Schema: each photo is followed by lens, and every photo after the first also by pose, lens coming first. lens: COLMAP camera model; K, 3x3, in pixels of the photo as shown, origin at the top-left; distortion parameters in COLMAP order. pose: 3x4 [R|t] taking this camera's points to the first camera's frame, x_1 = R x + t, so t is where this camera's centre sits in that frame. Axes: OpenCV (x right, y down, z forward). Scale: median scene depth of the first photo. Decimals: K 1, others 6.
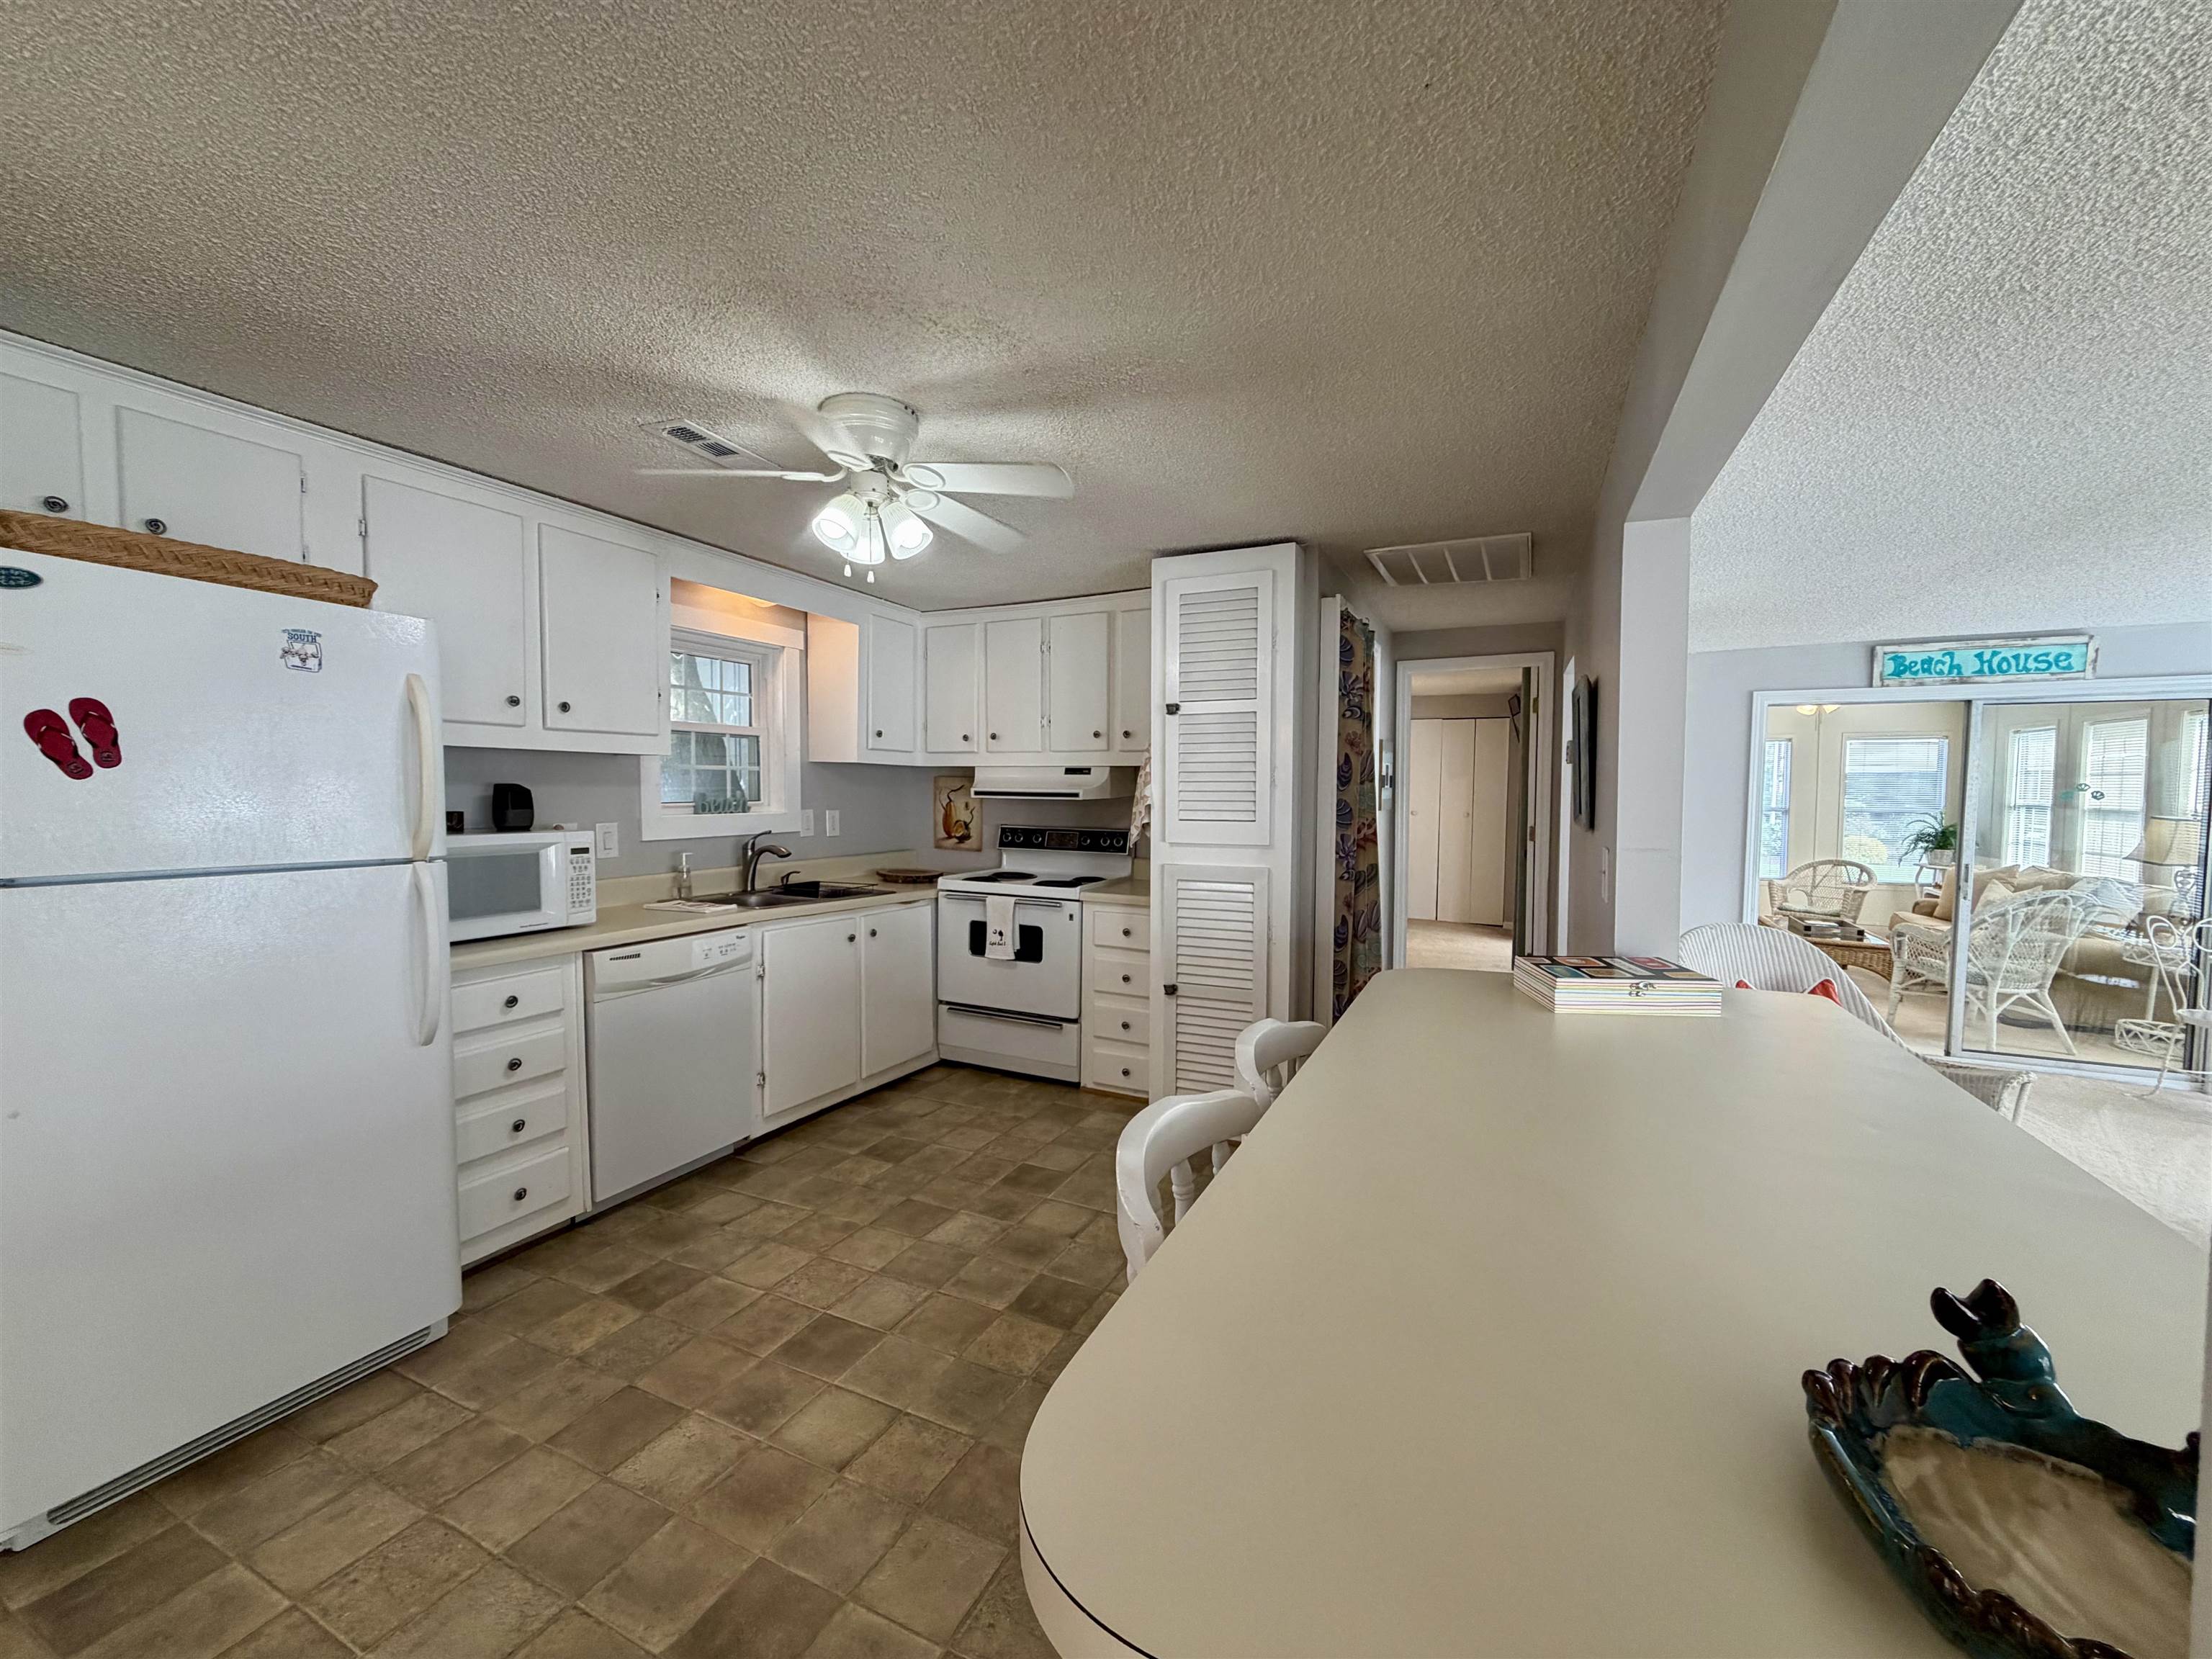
lens RADIAL K [[872.9, 0, 1098.2], [0, 872.9, 834.2], [0, 0, 1]] dist [0.001896, -0.000367]
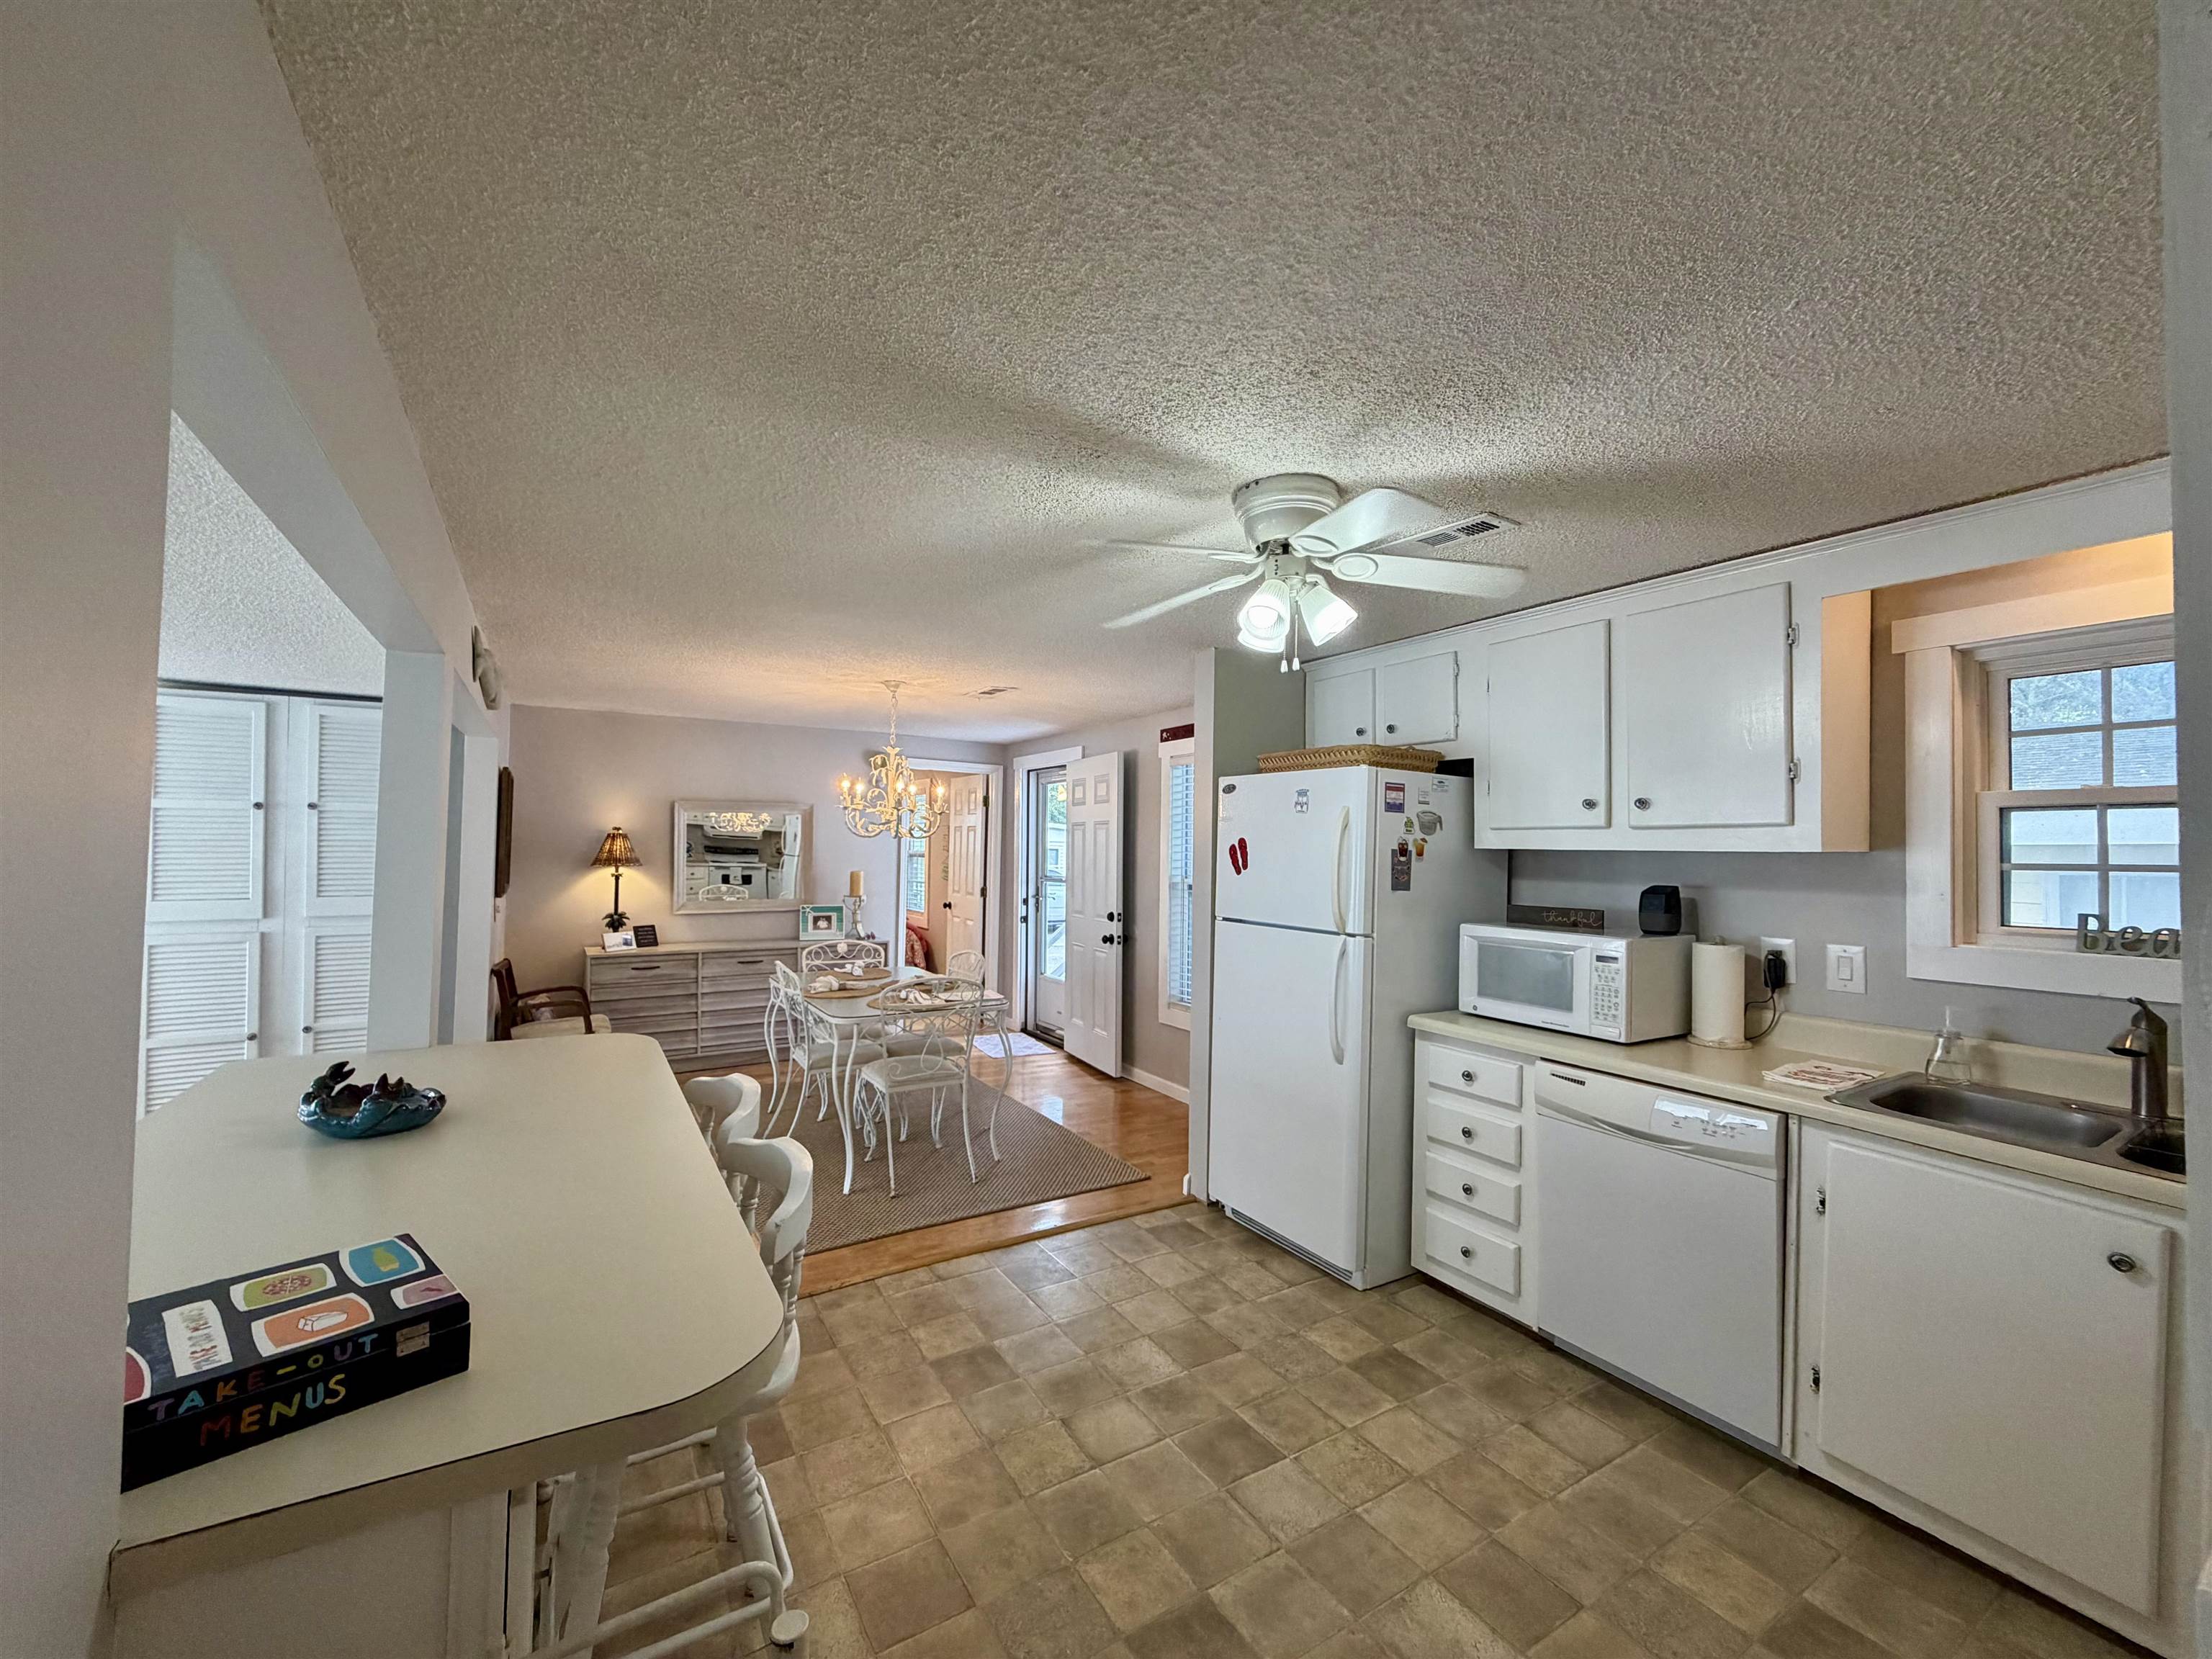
lens RADIAL K [[887.1, 0, 1106.8], [0, 887.1, 835.1], [0, 0, 1]] dist [0.000508, -0.000302]
pose [[-0.541708, -0.025117, -0.840191, 0.425968], [-0.058625, 0.998248, 0.007956, -0.077696], [0.838520, 0.053566, -0.542232, 0.927936]]
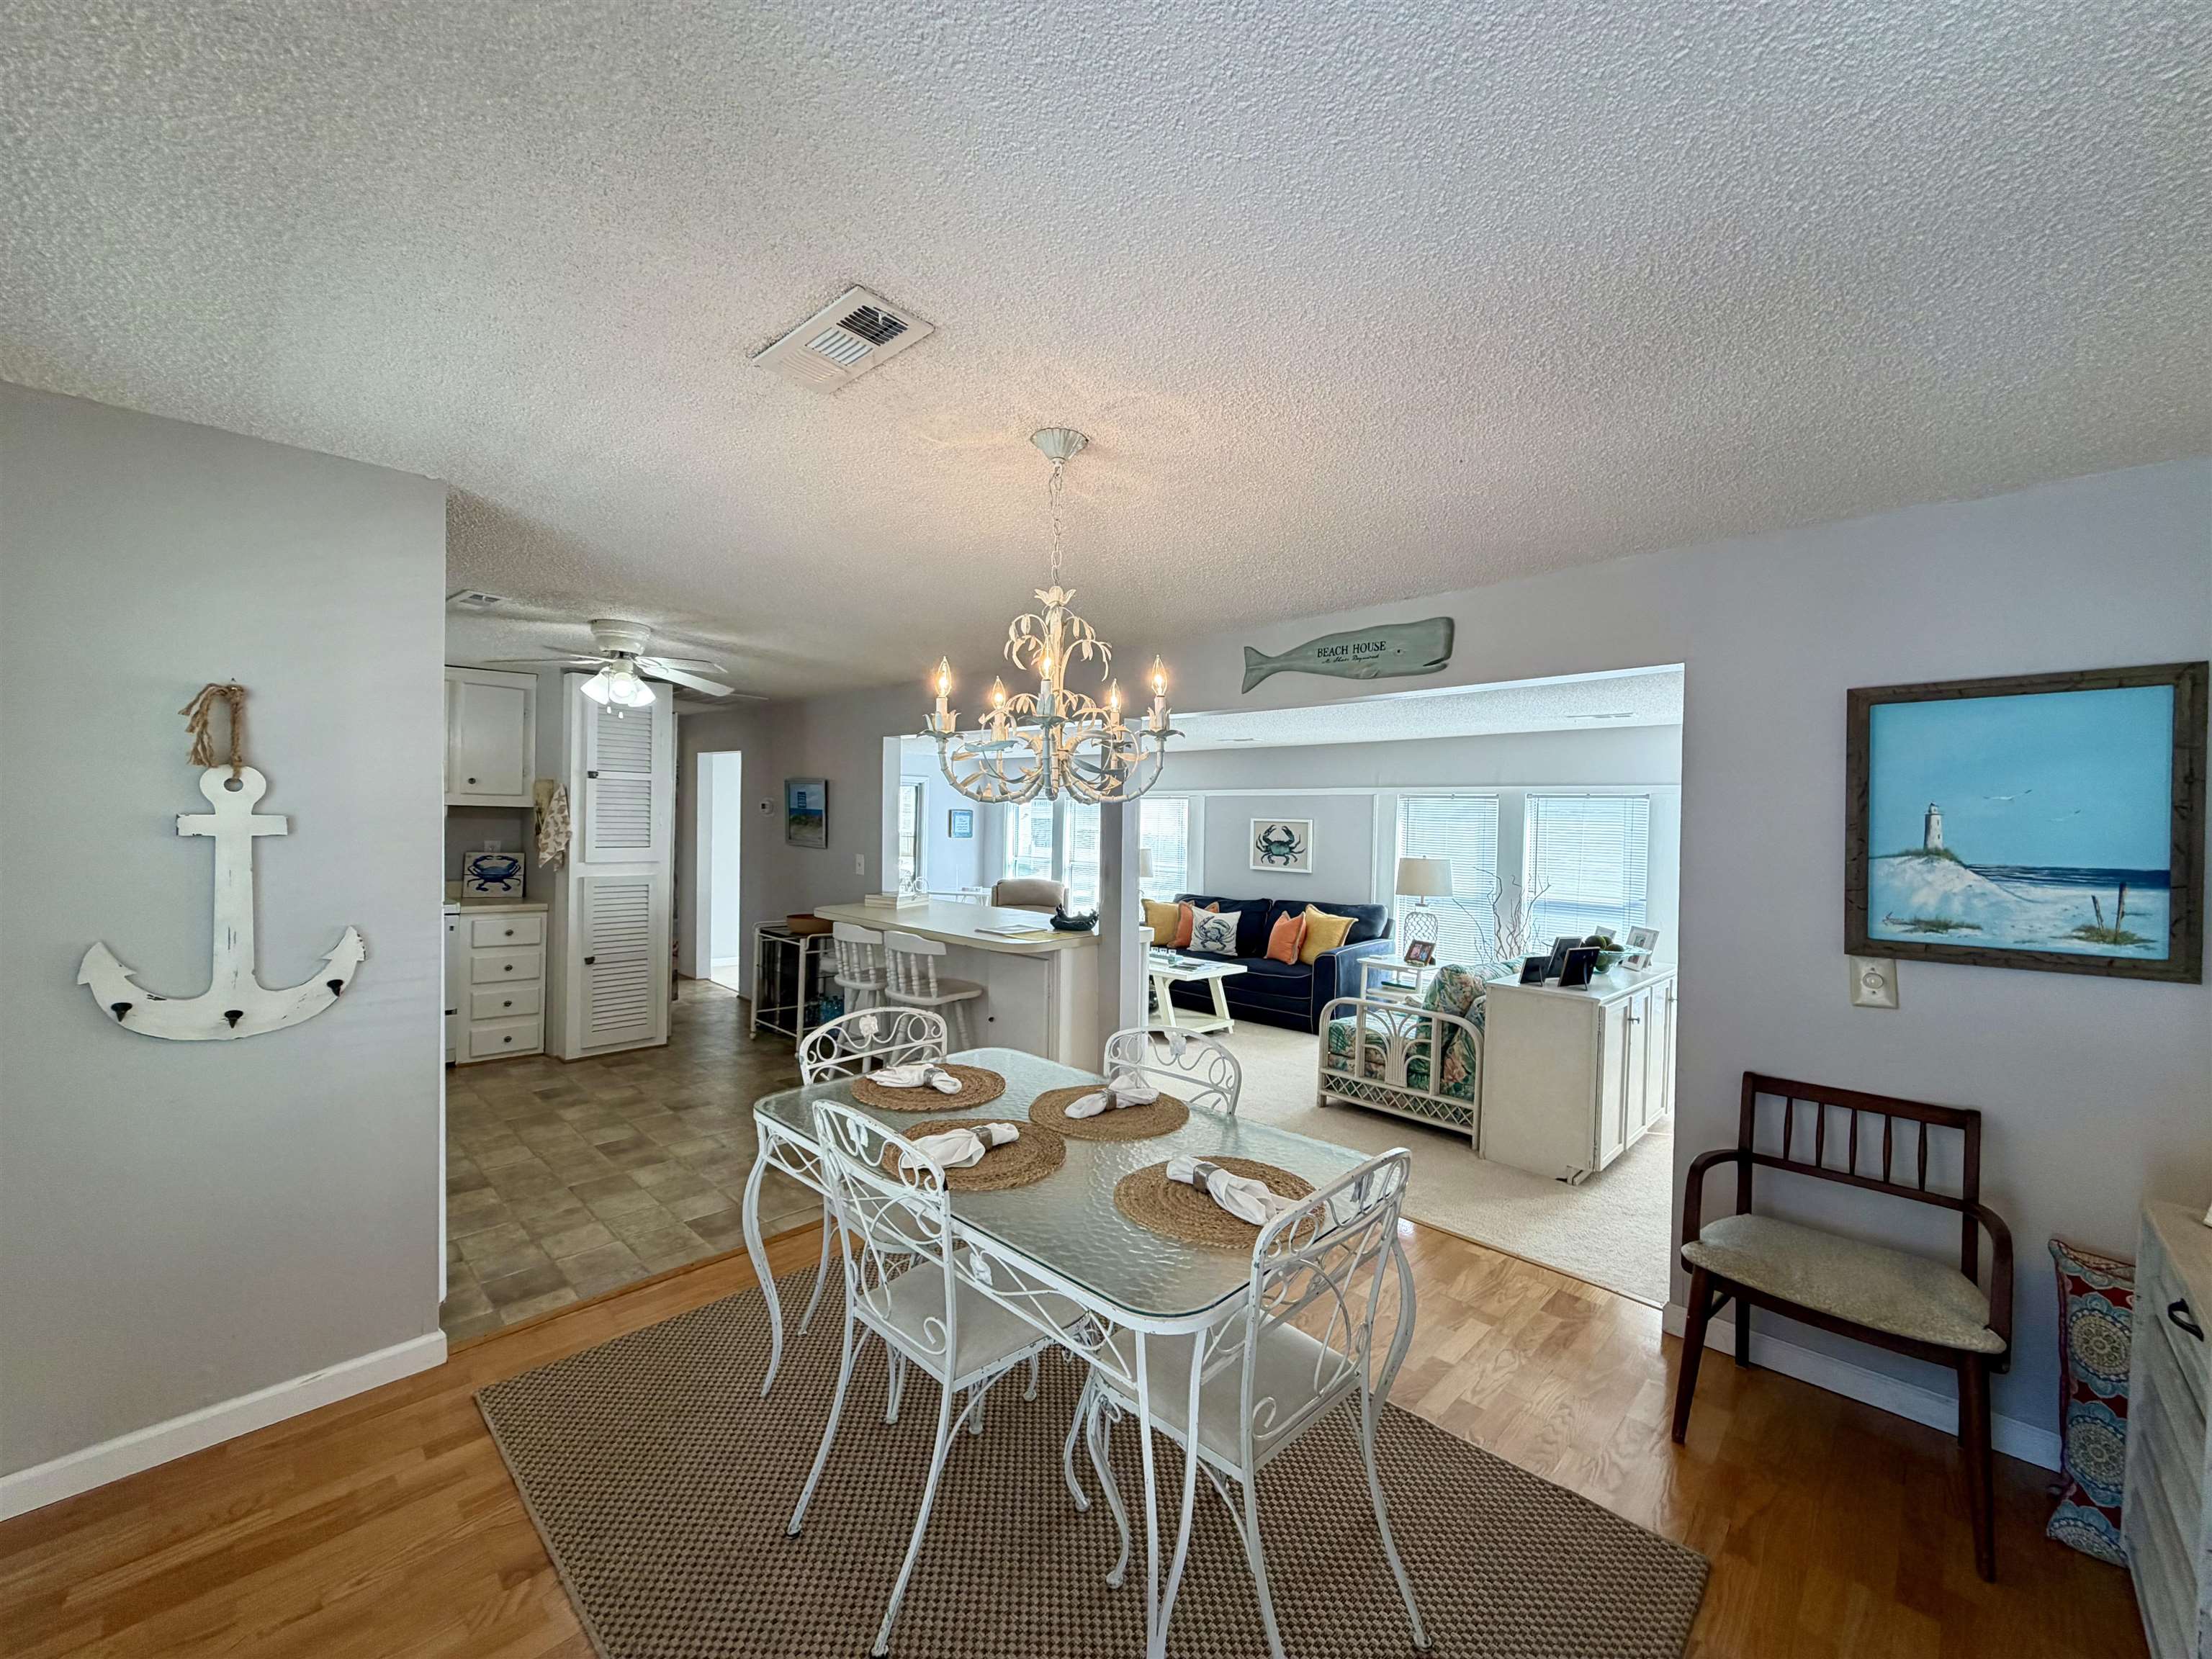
lens RADIAL K [[872.9, 0, 1098.2], [0, 872.9, 834.2], [0, 0, 1]] dist [0.001896, -0.000367]
pose [[0.321259, -0.009825, 0.946940, -1.119335], [0.026554, 0.999646, 0.001363, -0.019063], [-0.946619, 0.024707, 0.321407, -0.334013]]
